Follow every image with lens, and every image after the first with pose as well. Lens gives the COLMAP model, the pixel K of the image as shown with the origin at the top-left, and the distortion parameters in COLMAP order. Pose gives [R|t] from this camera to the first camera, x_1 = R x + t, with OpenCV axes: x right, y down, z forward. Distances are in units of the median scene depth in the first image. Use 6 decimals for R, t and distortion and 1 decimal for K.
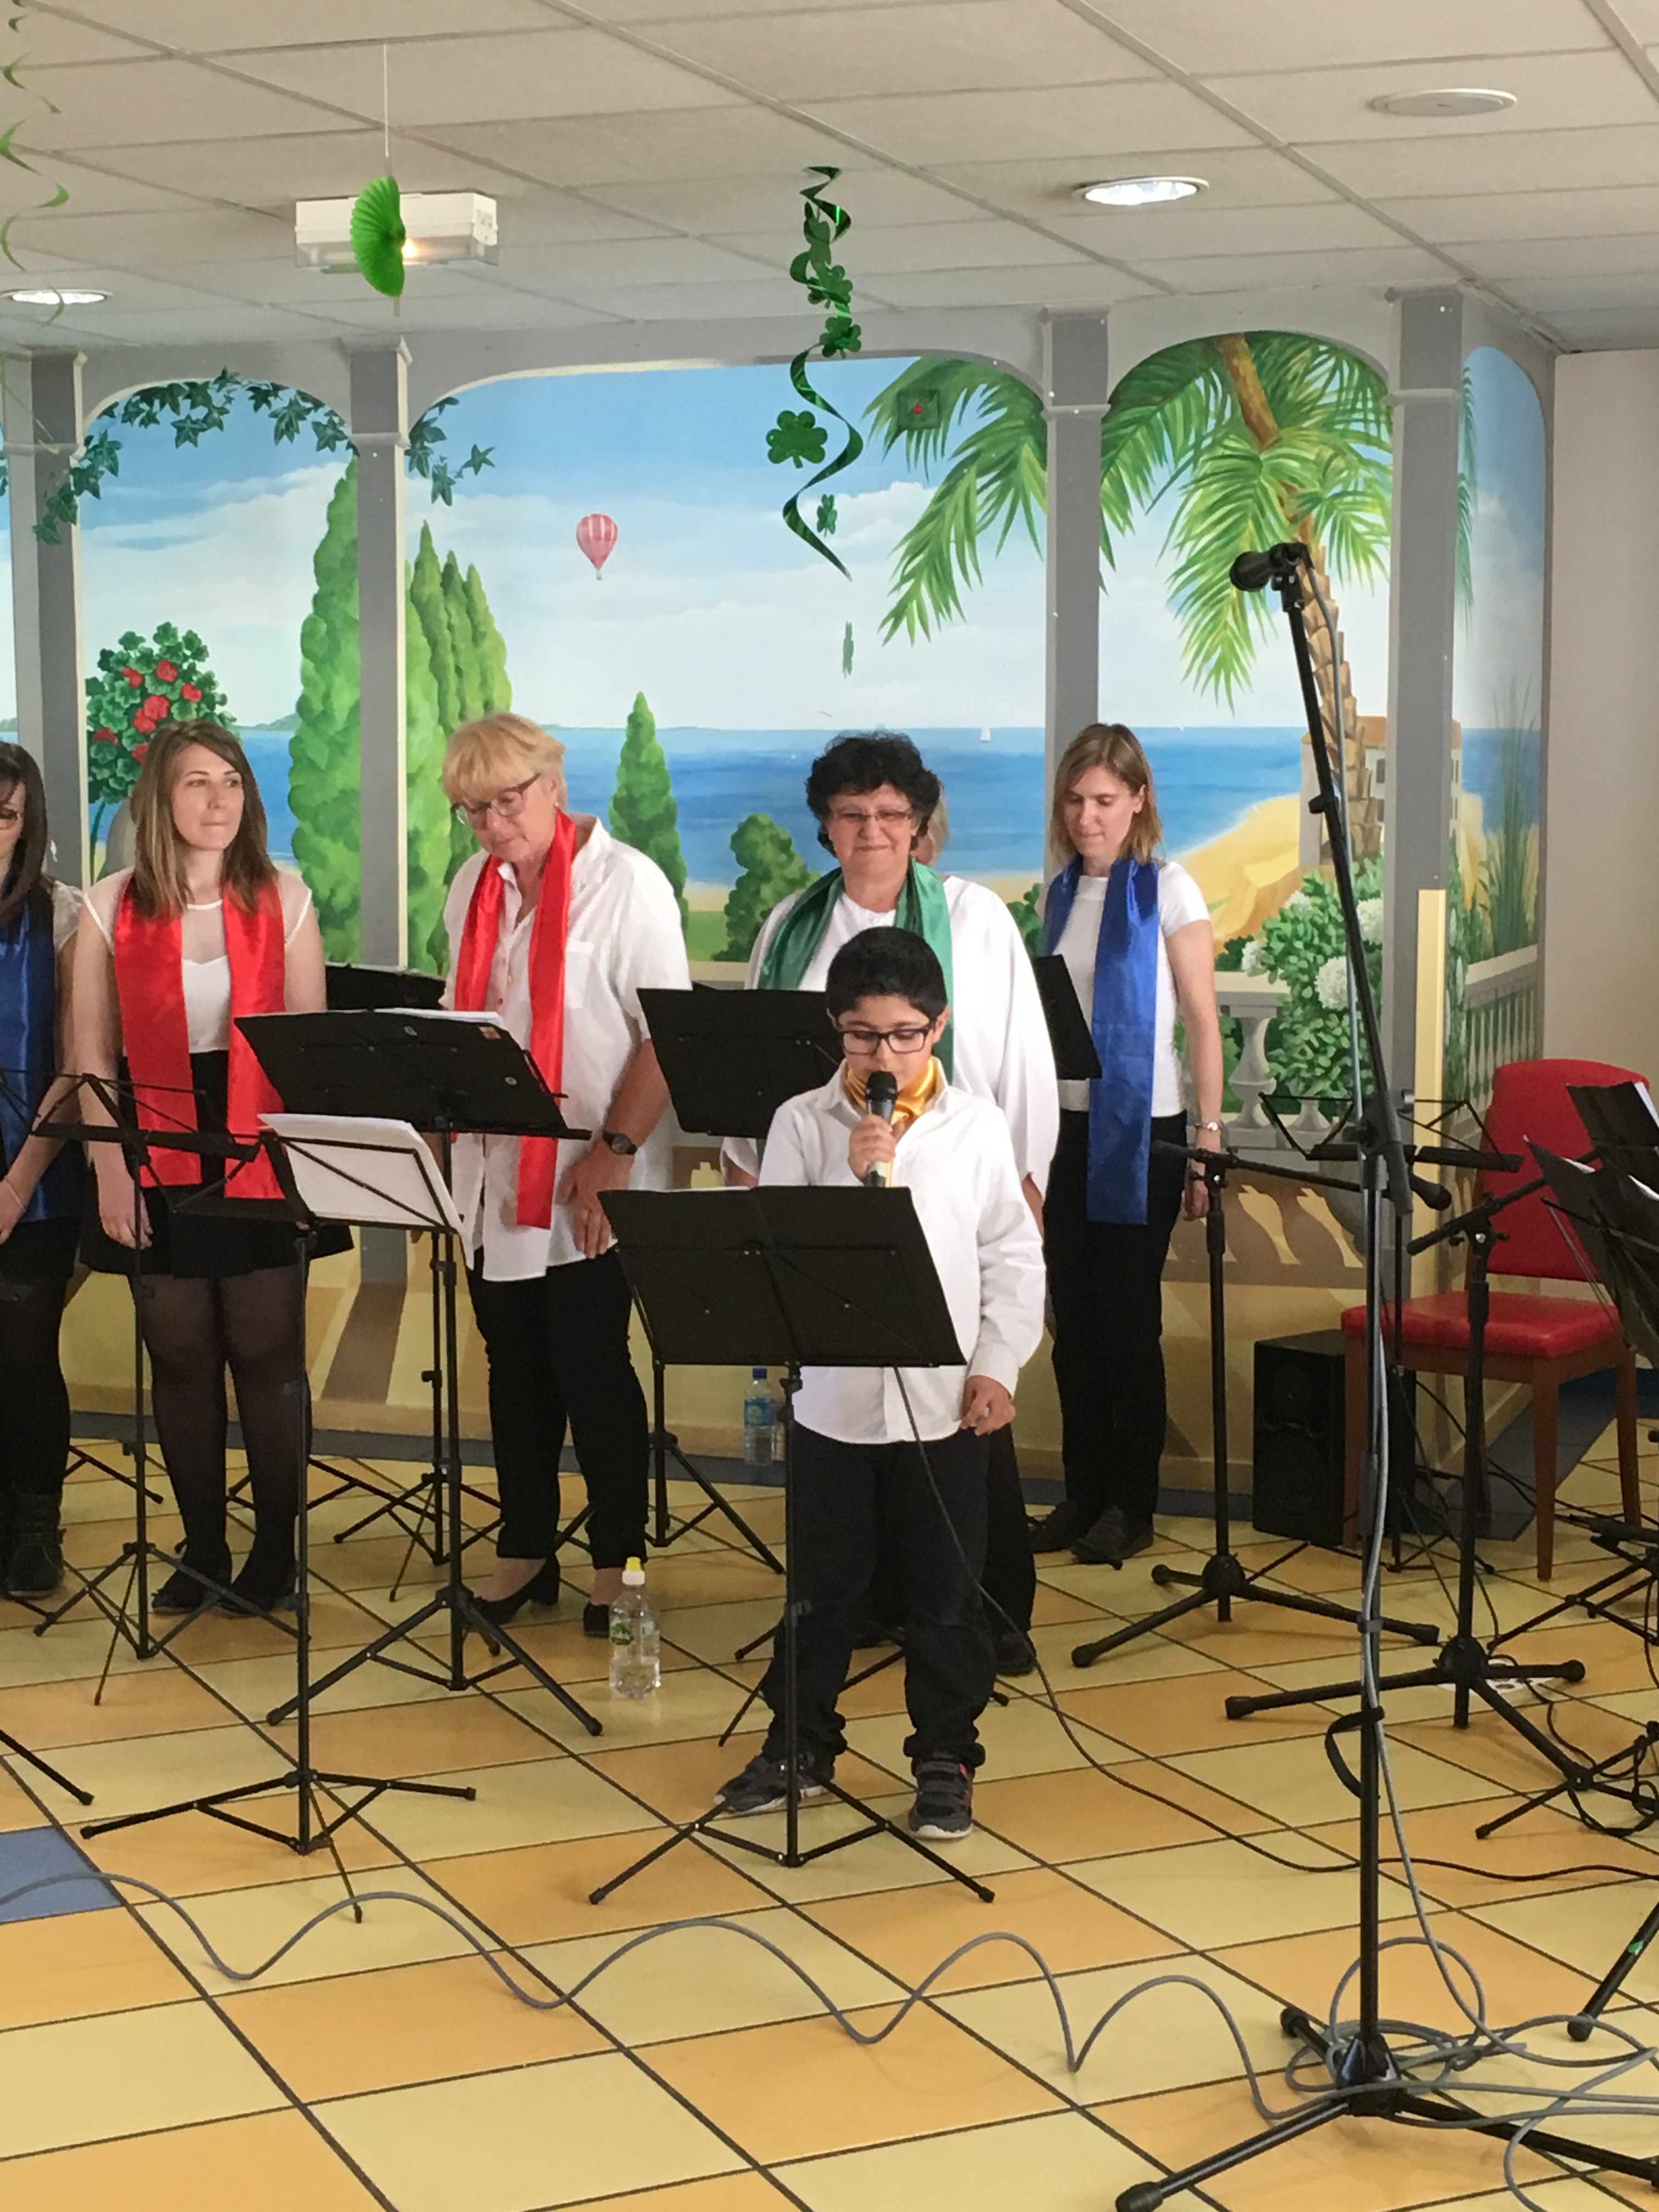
lens RADIAL K [[3576.4, 0, 829.5], [0, 3576.4, 1106.0], [0, 0, 1]] dist [0.043227, 0.119795]
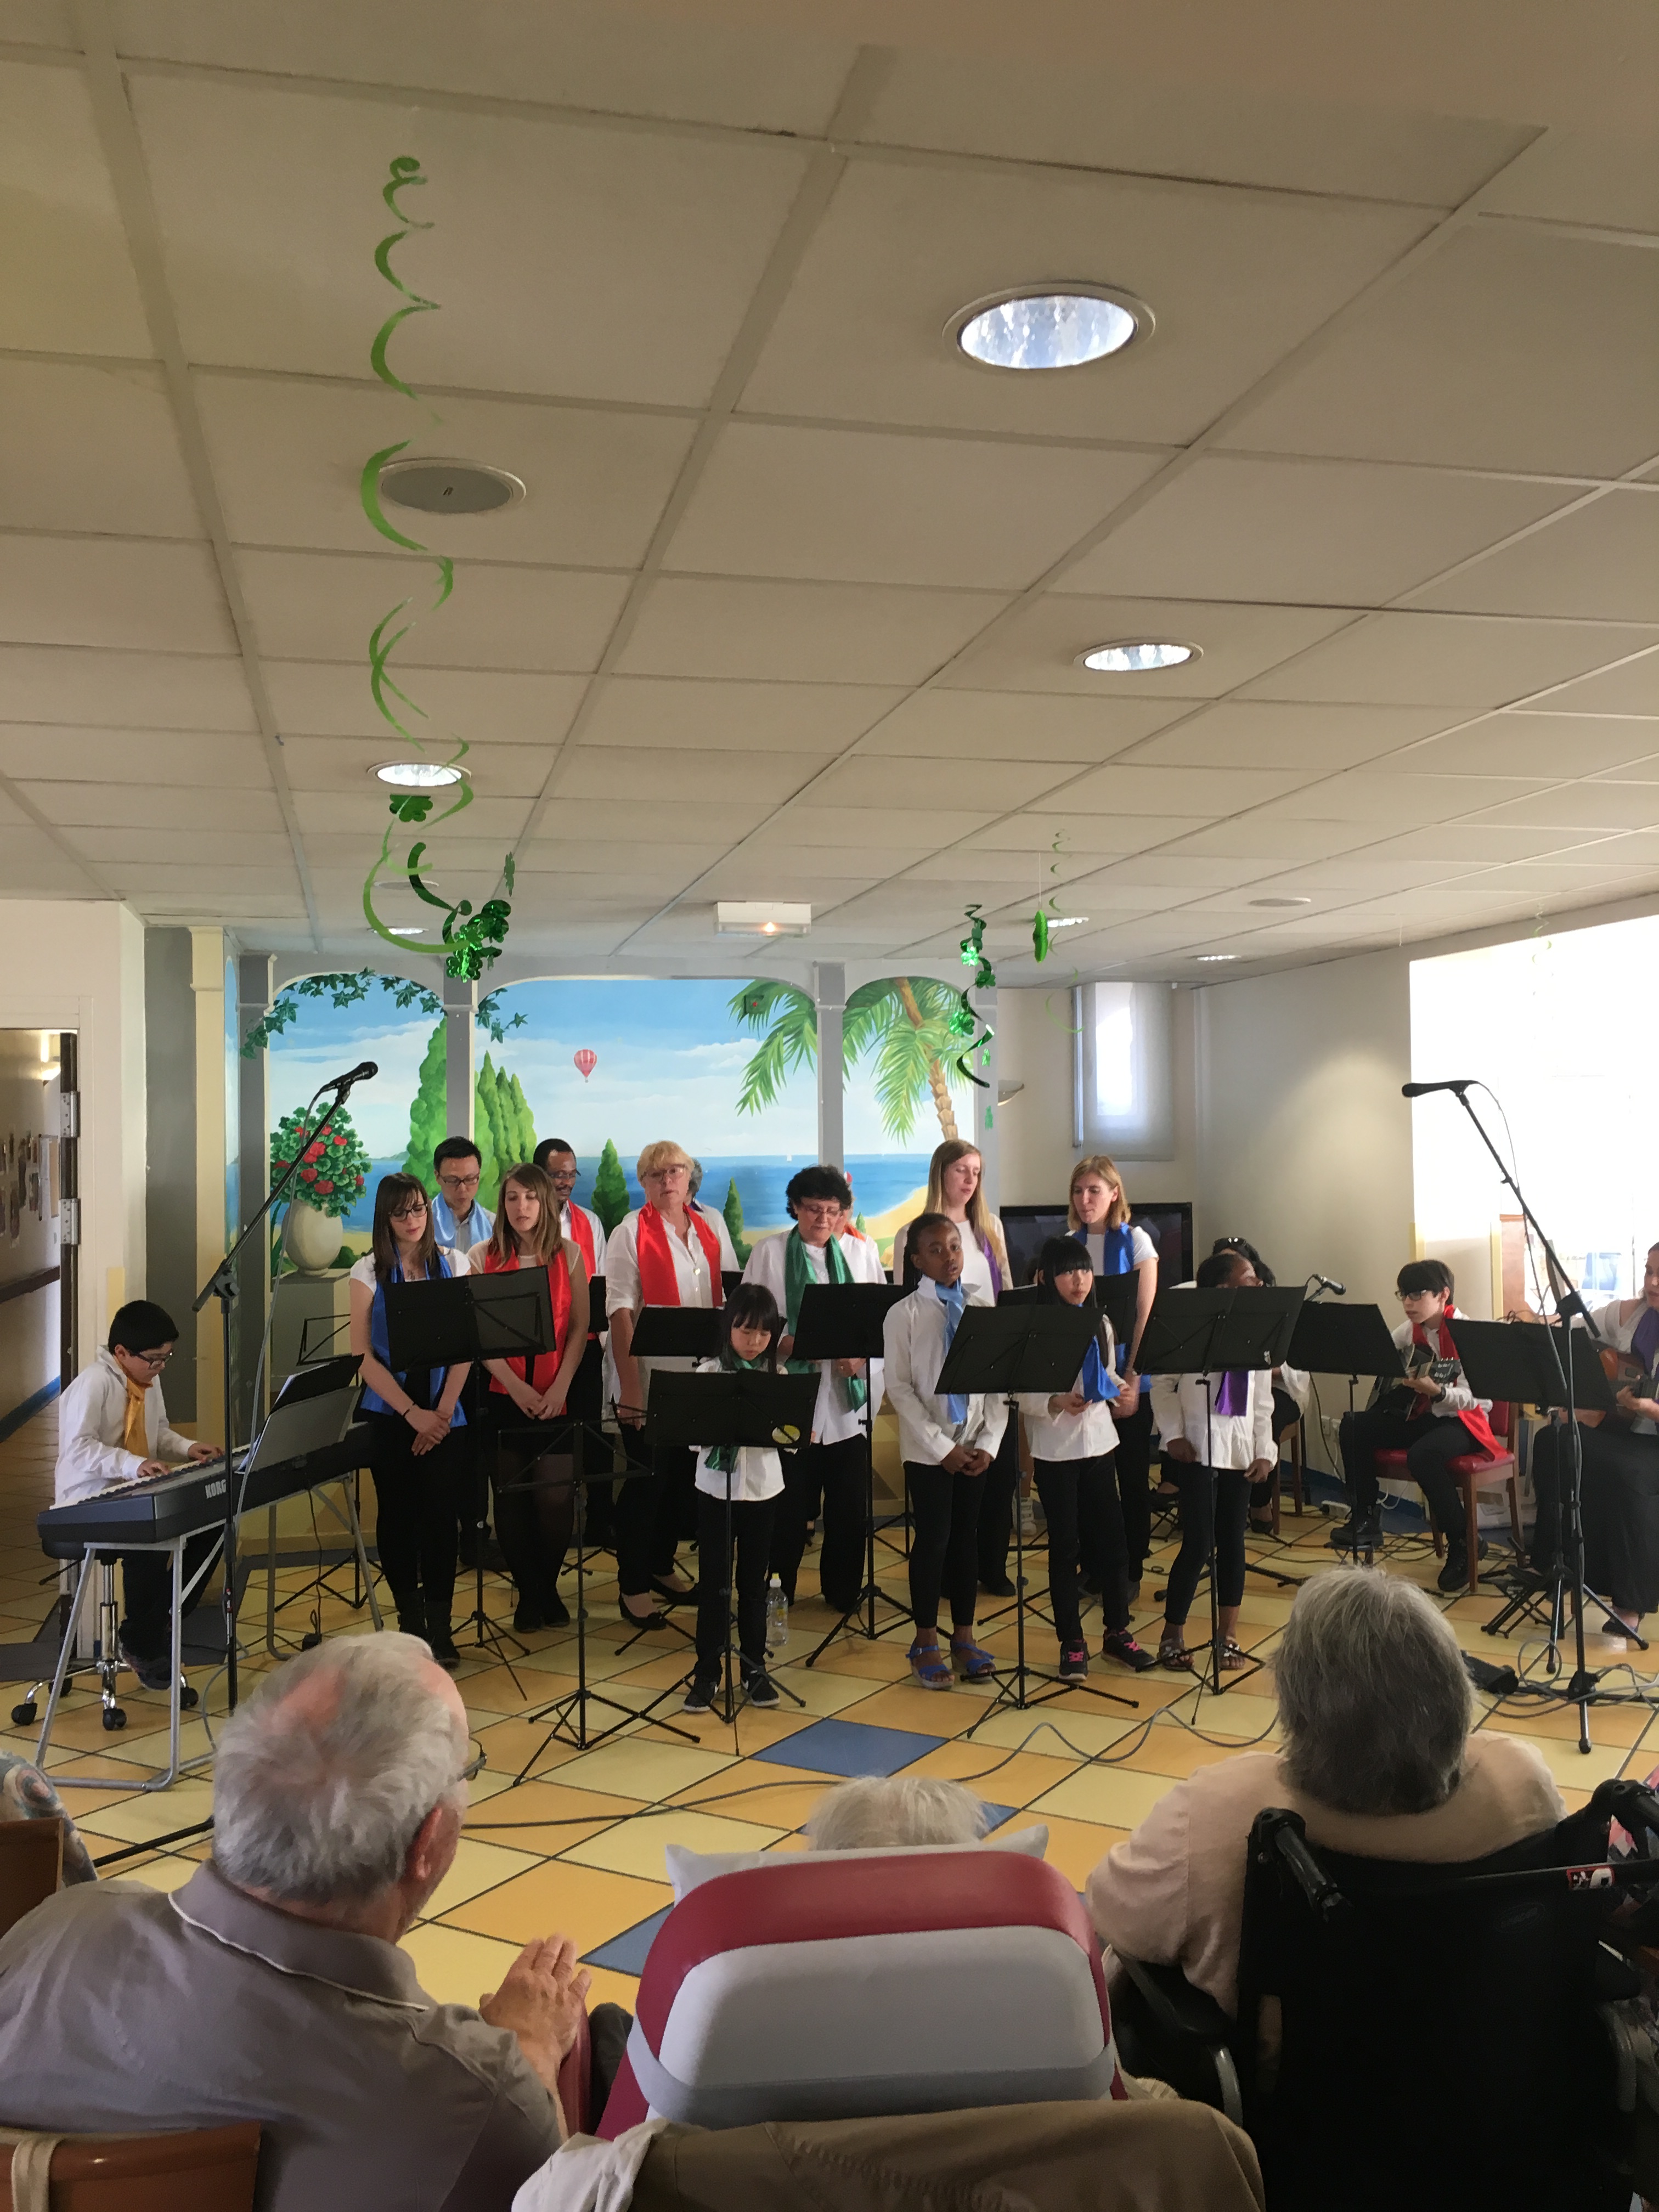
lens RADIAL K [[1893.6, 0, 829.5], [0, 1893.6, 1106.0], [0, 0, 1]] dist [0.051608, -0.007621]
pose [[0.834895, 0.006019, 0.550377, -0.559055], [0.066244, 0.991573, -0.111333, -0.009804], [-0.546409, 0.129410, 0.827460, 0.070746]]
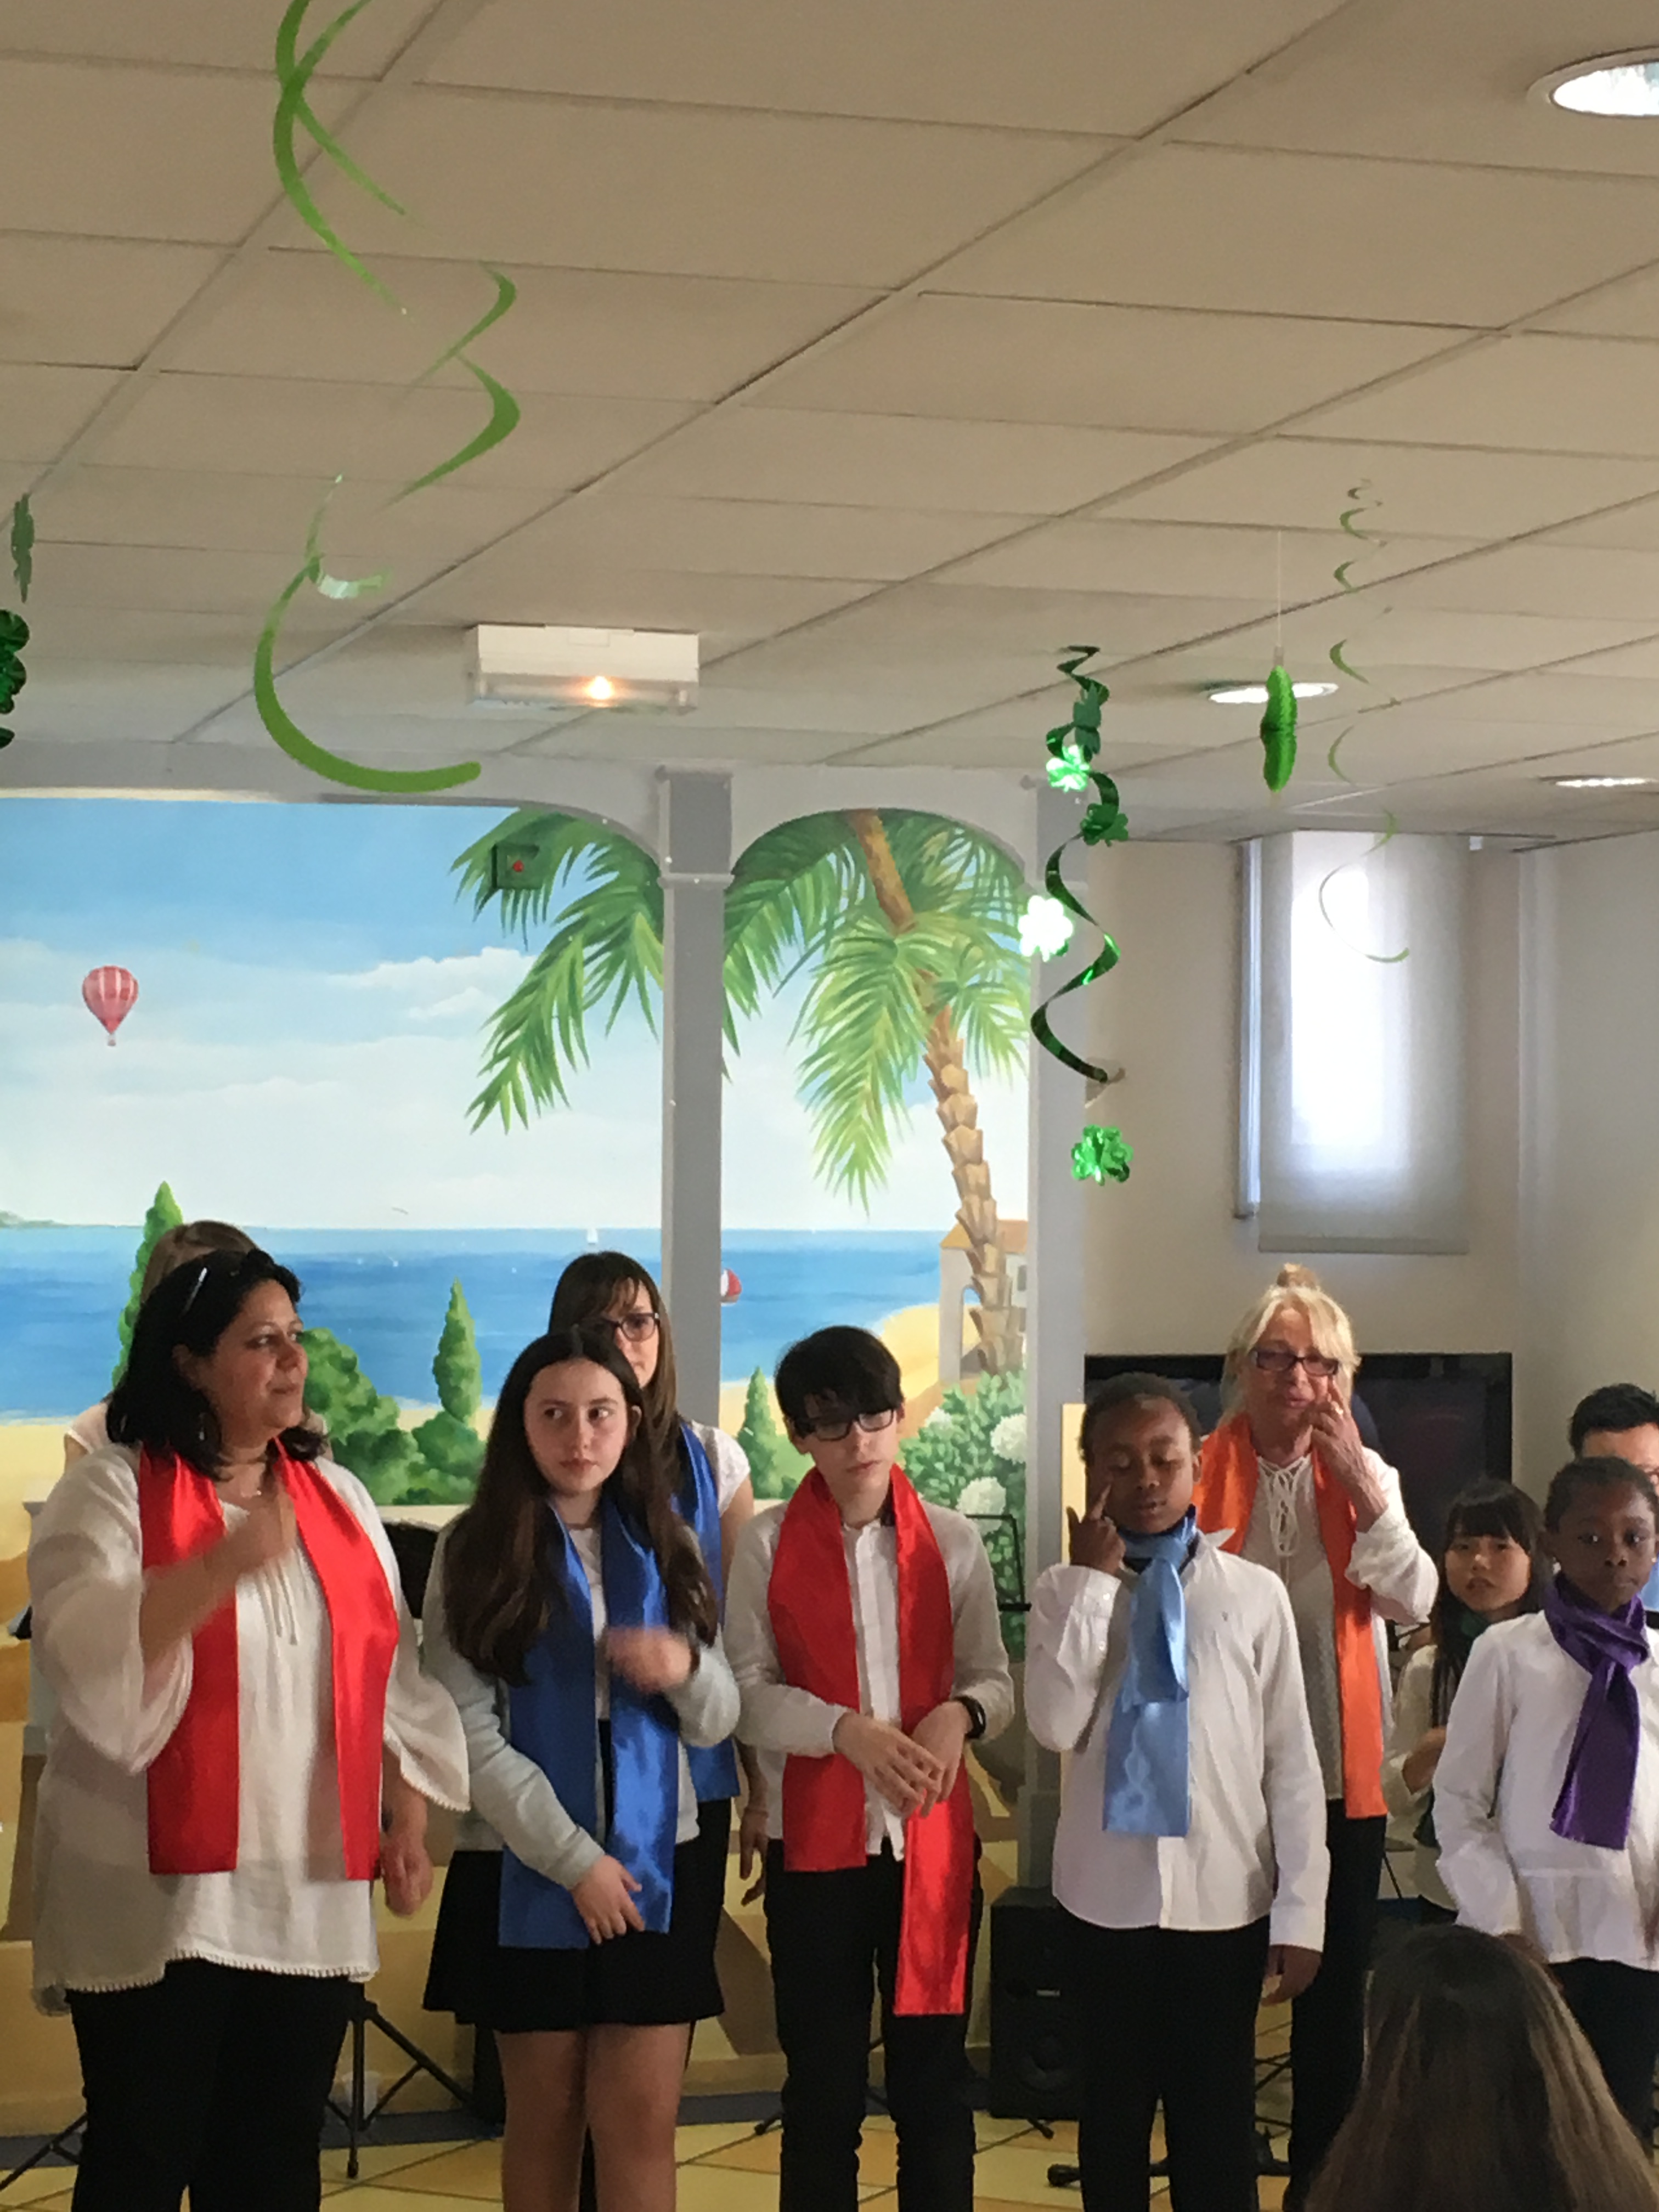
lens RADIAL K [[4474.3, 0, 829.5], [0, 4474.3, 1106.0], [0, 0, 1]] dist [0.066866, 0.255644]
pose [[0.796215, 0.020836, 0.604654, -0.587605], [0.054186, 0.992935, -0.105569, -0.017158], [-0.602582, 0.116820, 0.789461, 0.099451]]
